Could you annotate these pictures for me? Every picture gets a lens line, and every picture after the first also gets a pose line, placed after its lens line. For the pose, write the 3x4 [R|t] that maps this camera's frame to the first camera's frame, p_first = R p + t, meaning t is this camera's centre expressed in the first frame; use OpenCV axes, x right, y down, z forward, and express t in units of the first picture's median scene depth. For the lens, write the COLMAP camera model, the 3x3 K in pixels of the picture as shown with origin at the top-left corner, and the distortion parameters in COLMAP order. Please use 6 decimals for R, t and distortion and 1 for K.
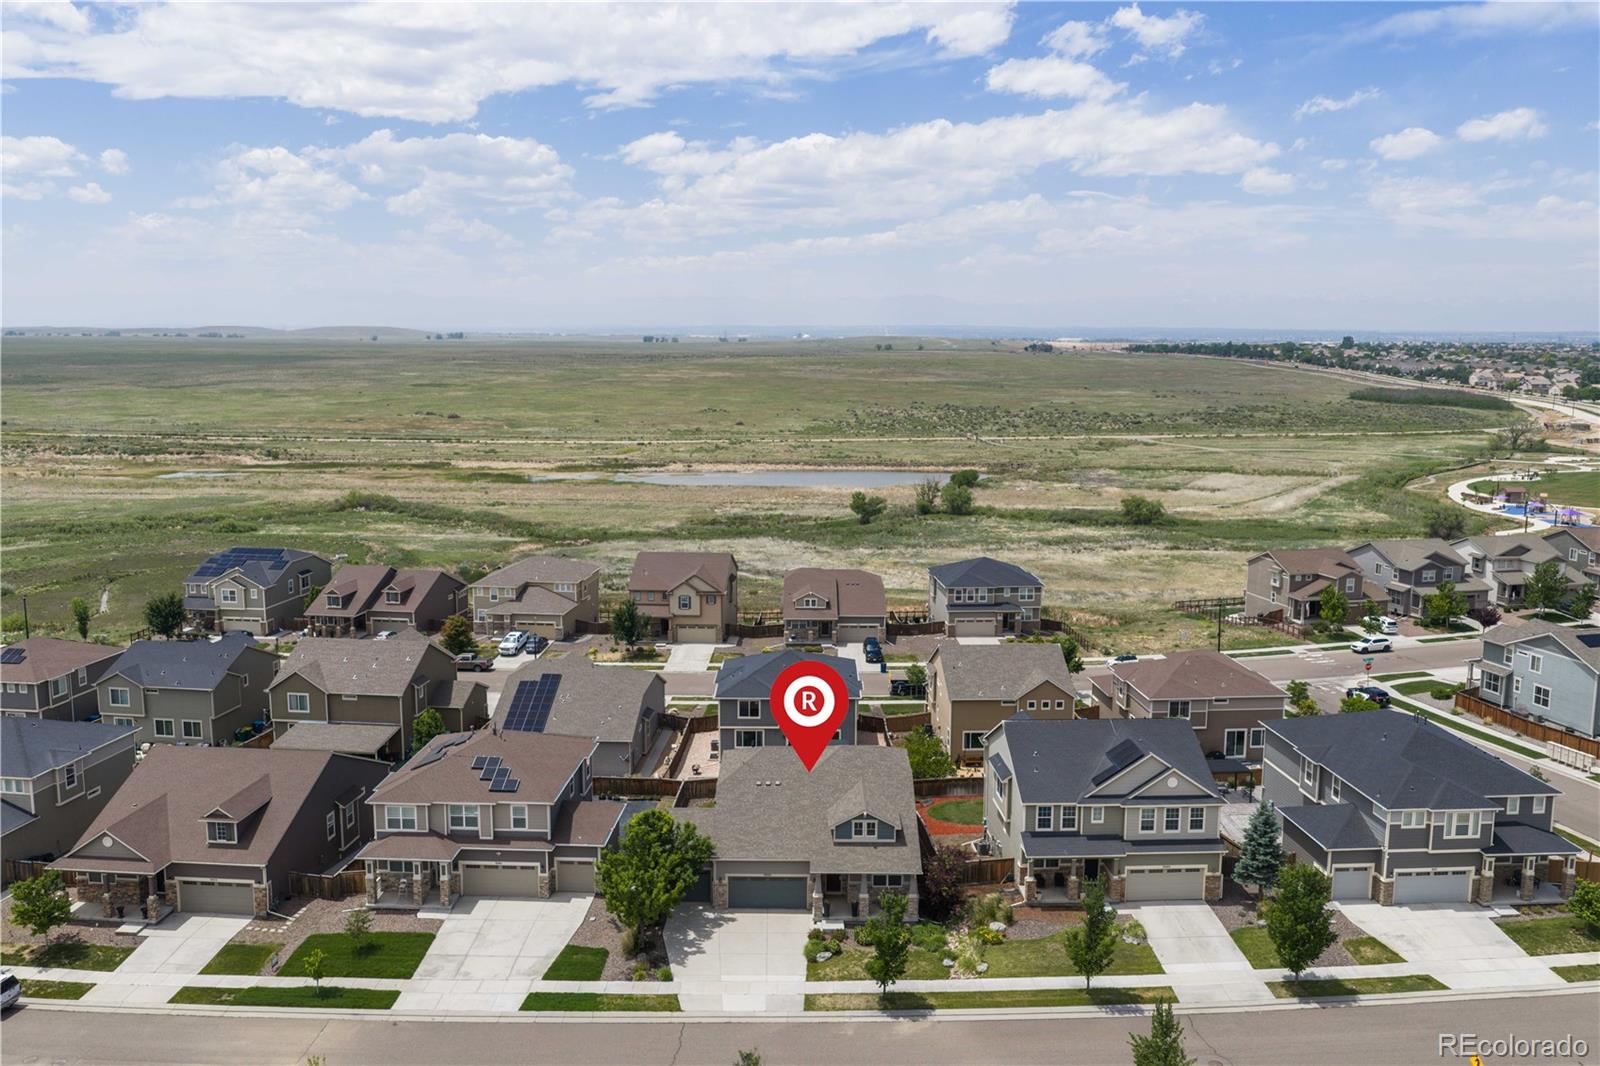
lens RADIAL K [[1329.5, 0, 800.0], [0, 1329.5, 533.0], [0, 0, 1]] dist [0.049287, -0.092674]
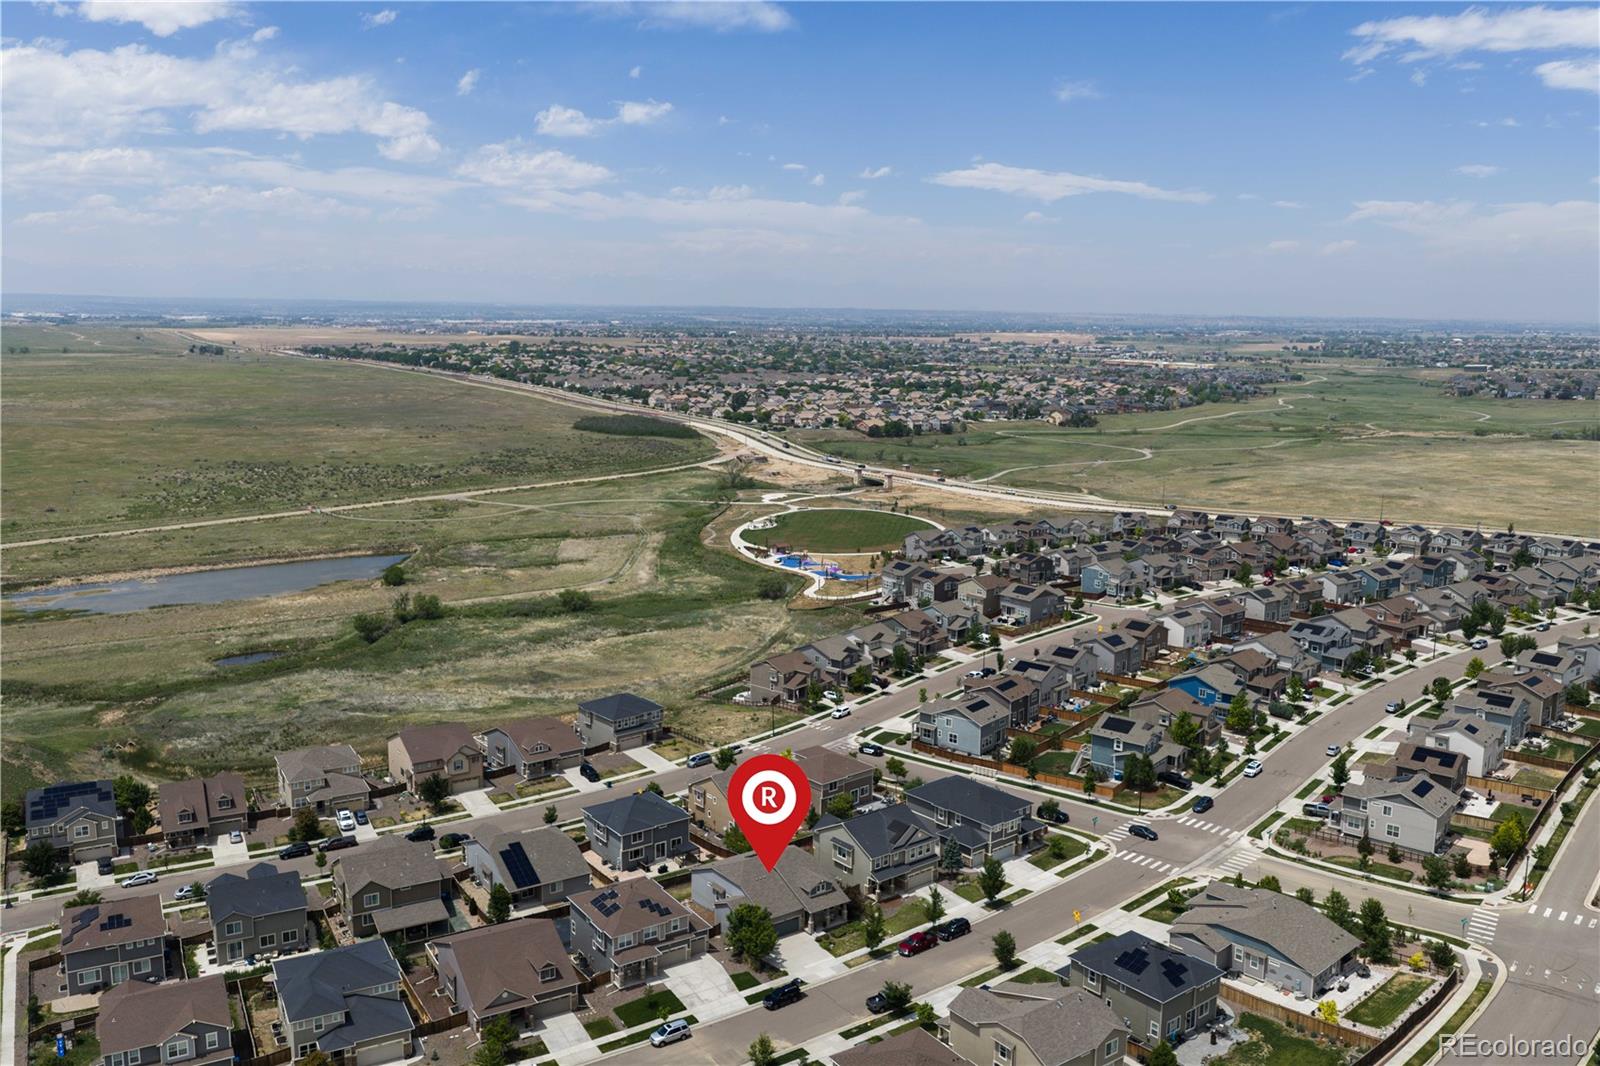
lens RADIAL K [[1329.5, 0, 800.0], [0, 1329.5, 533.0], [0, 0, 1]] dist [0.049287, -0.092674]
pose [[0.807304, -0.097852, 0.581967, -1.099857], [0.084150, 0.995168, 0.050595, -0.437380], [-0.584105, 0.008126, 0.811637, -0.718605]]
